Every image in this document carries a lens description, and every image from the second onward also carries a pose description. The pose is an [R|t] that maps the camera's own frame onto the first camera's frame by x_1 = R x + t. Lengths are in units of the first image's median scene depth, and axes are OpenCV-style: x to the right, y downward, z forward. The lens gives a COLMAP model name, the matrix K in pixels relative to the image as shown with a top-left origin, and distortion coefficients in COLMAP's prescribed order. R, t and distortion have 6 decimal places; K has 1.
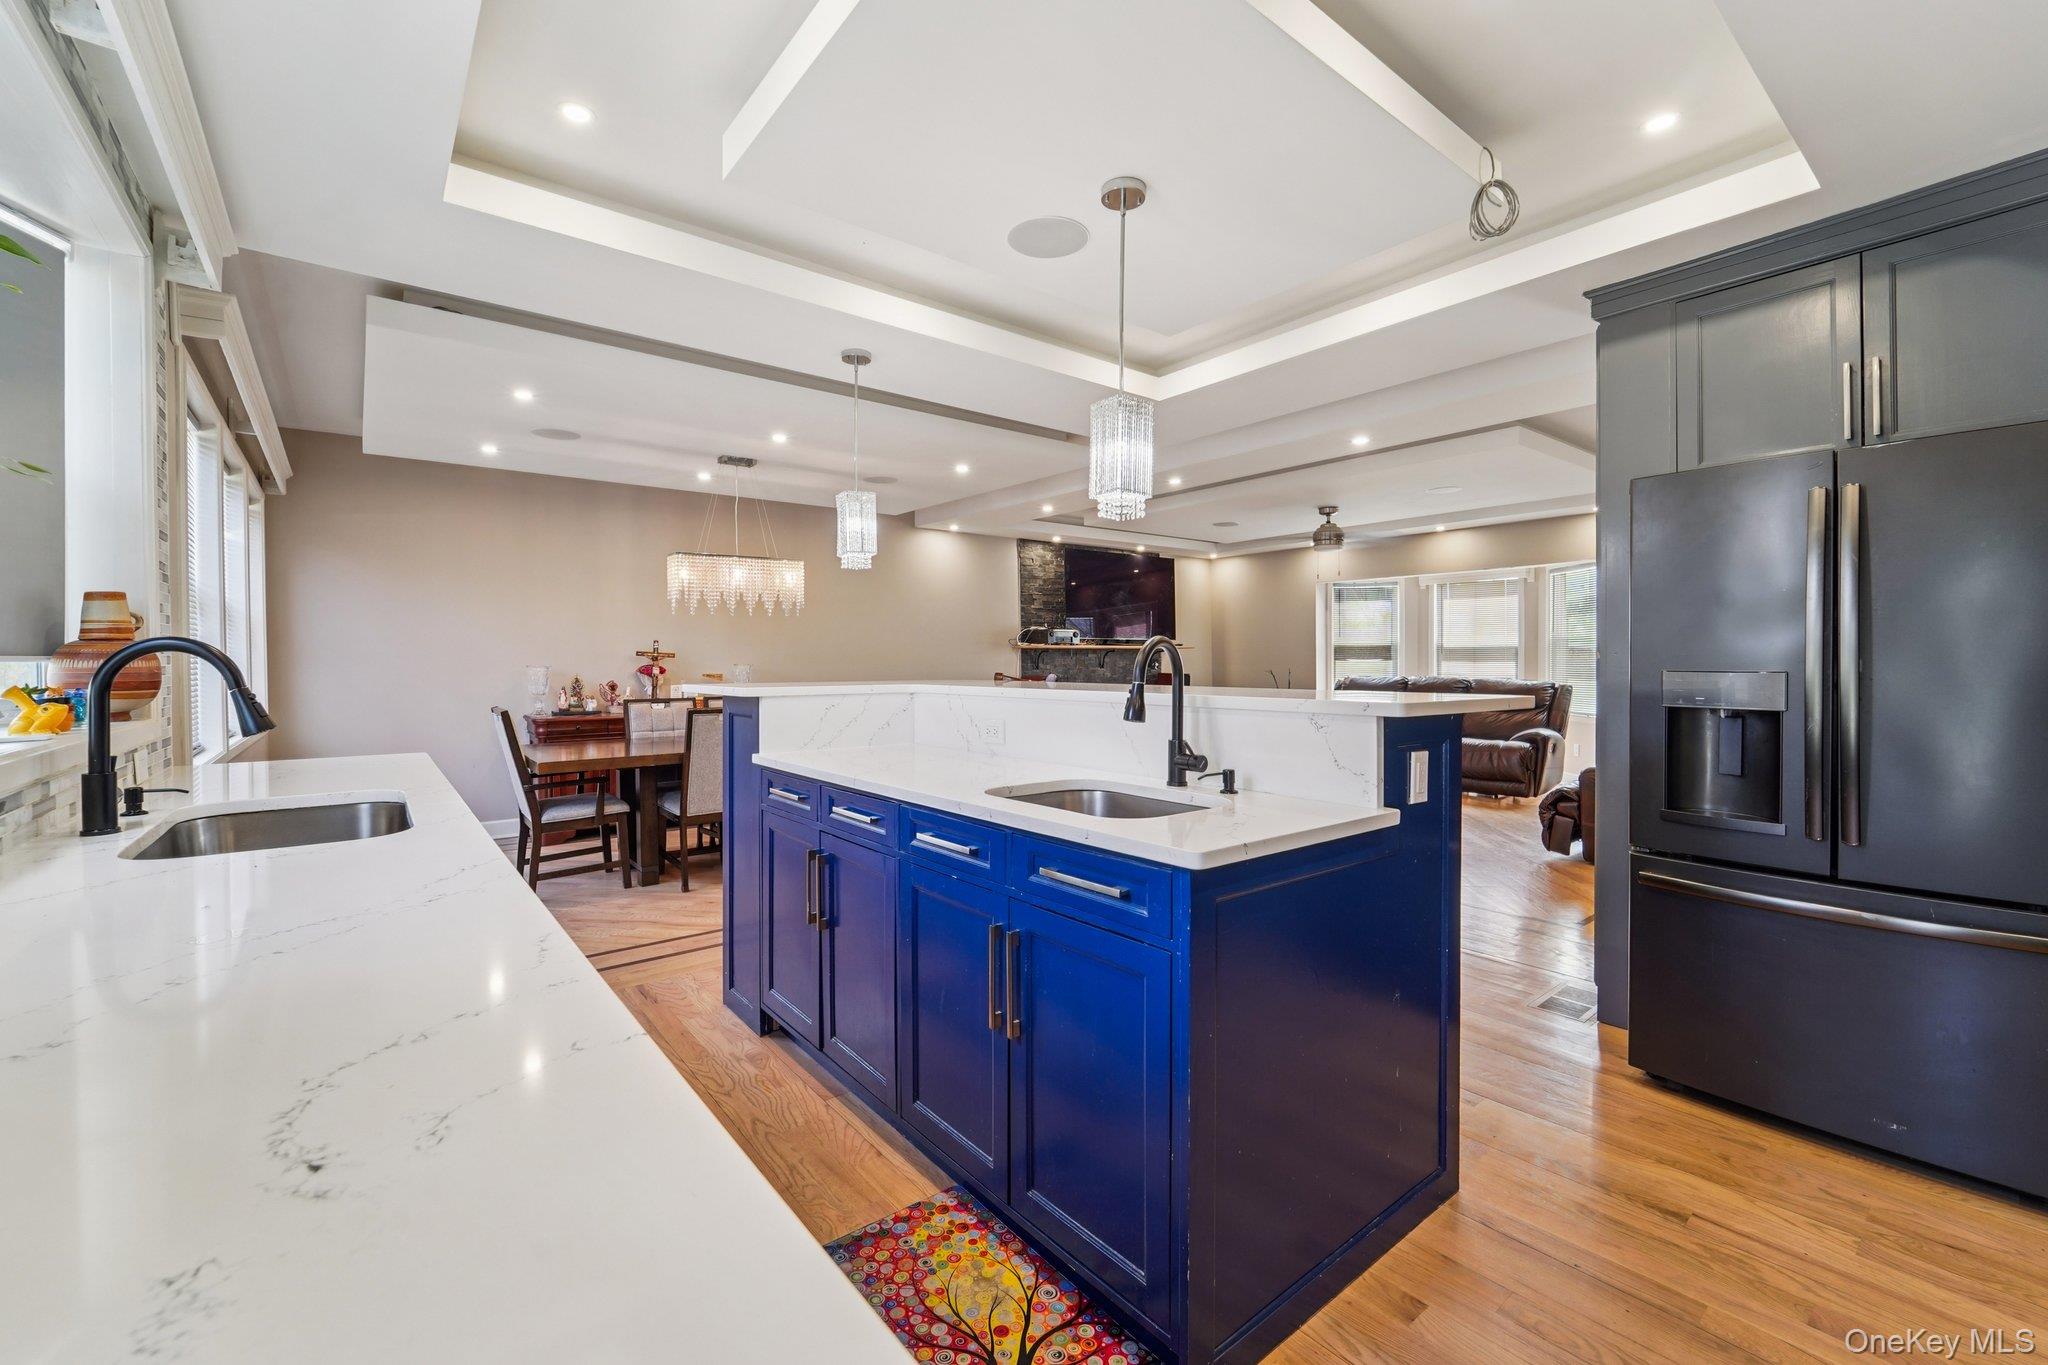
lens RADIAL K [[848.4, 0, 1020.2], [0, 848.4, 671.2], [0, 0, 1]] dist [-0.012501, -0.000719]
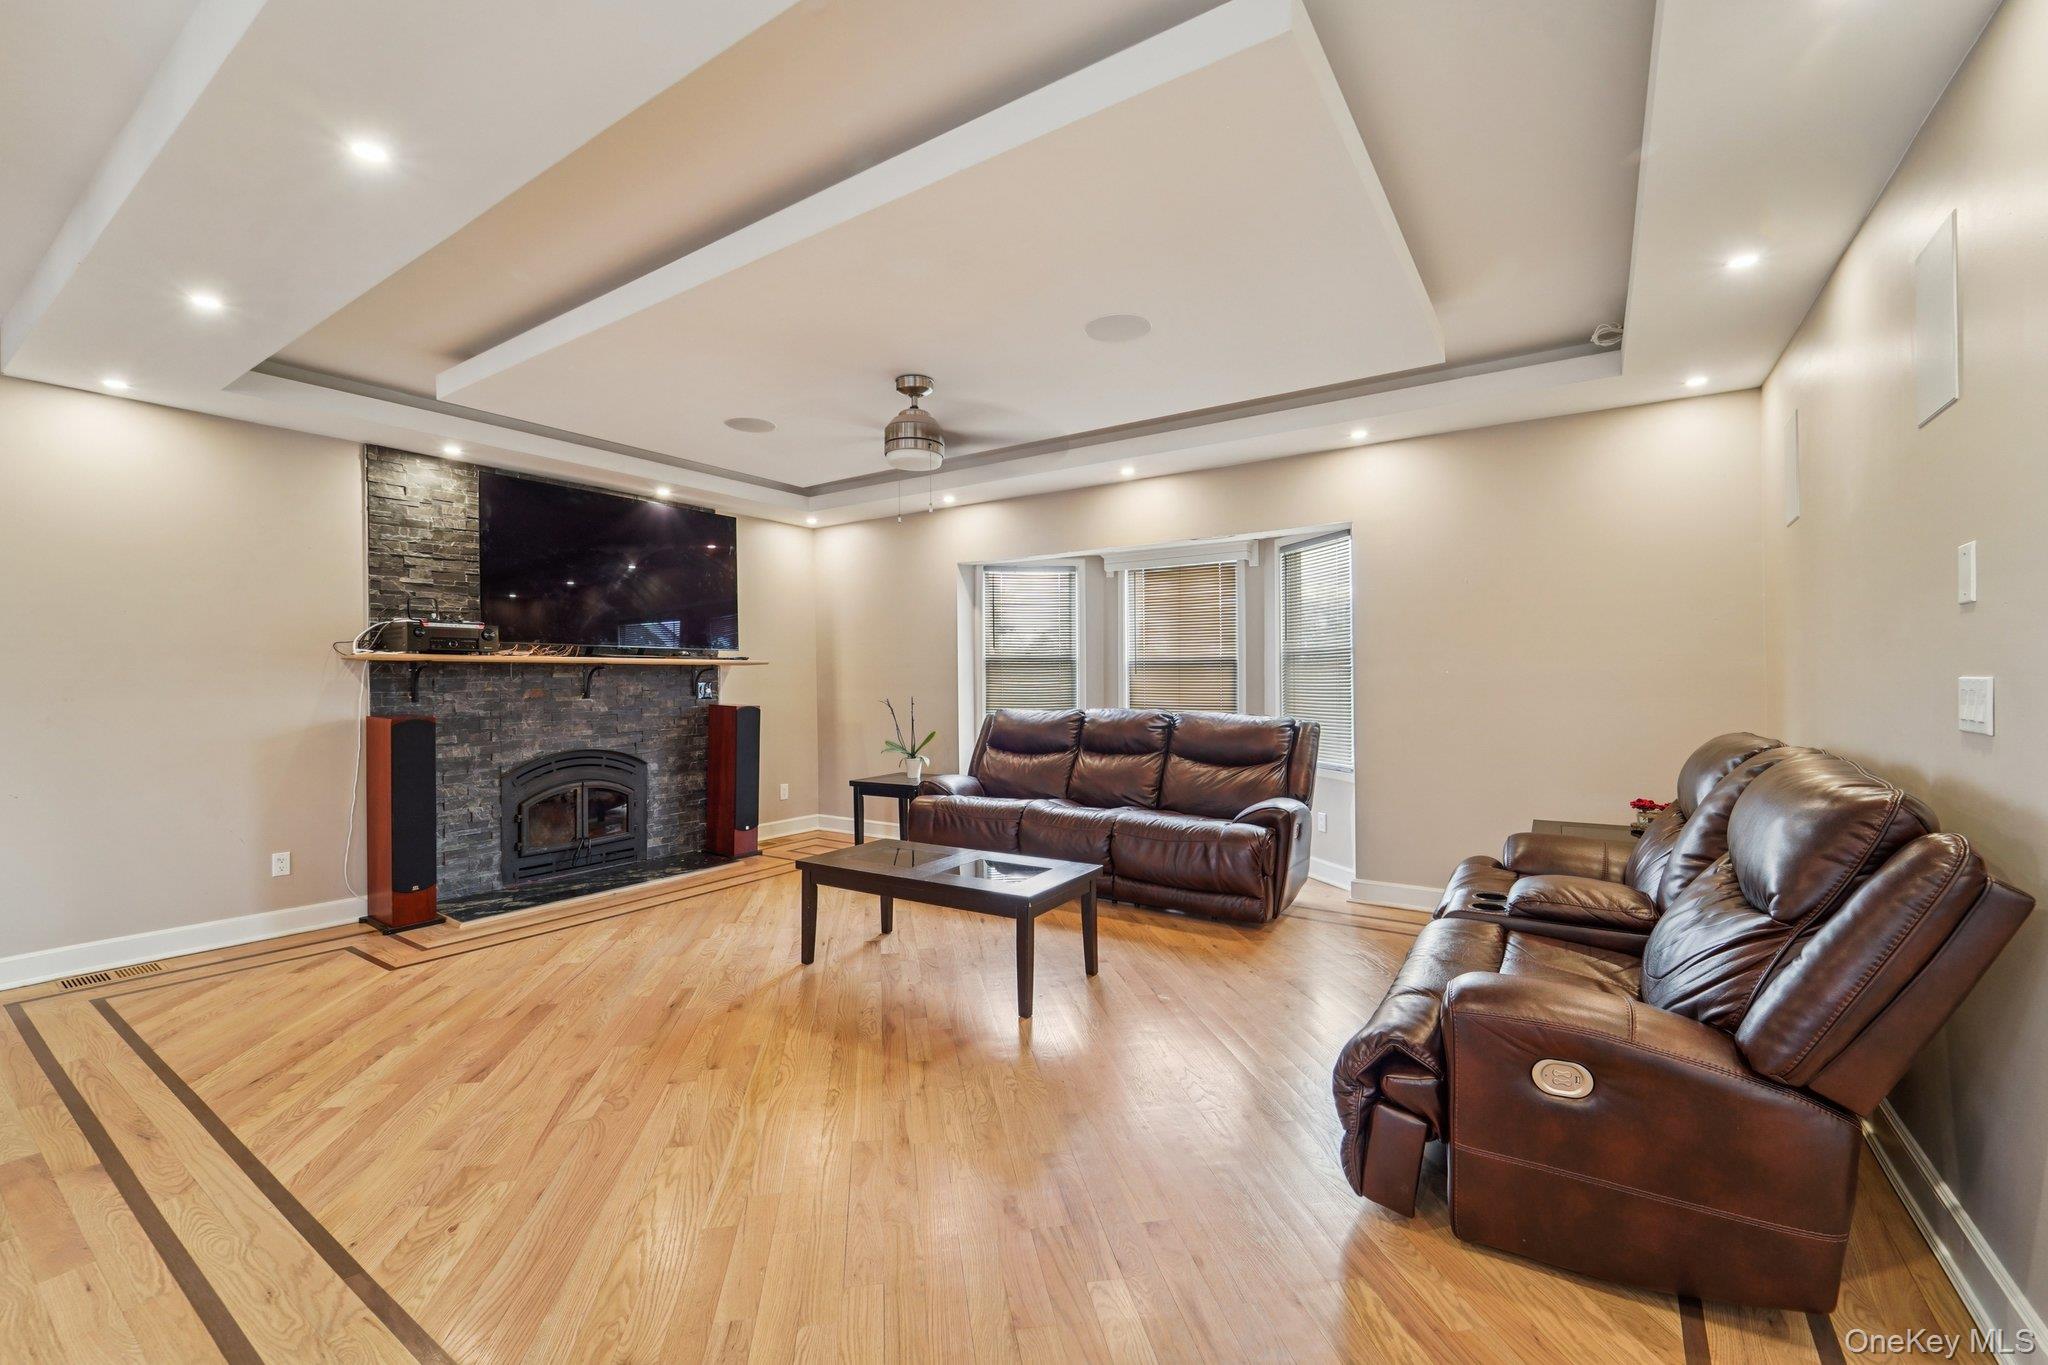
lens RADIAL K [[848.4, 0, 1023.1], [0, 848.4, 683.8], [0, 0, 1]] dist [-0.012501, -0.000719]
pose [[0.951527, -0.001264, 0.307564, 0.229096], [0.003992, 0.999958, -0.008240, -0.007910], [-0.307540, 0.009068, 0.951492, 0.427922]]
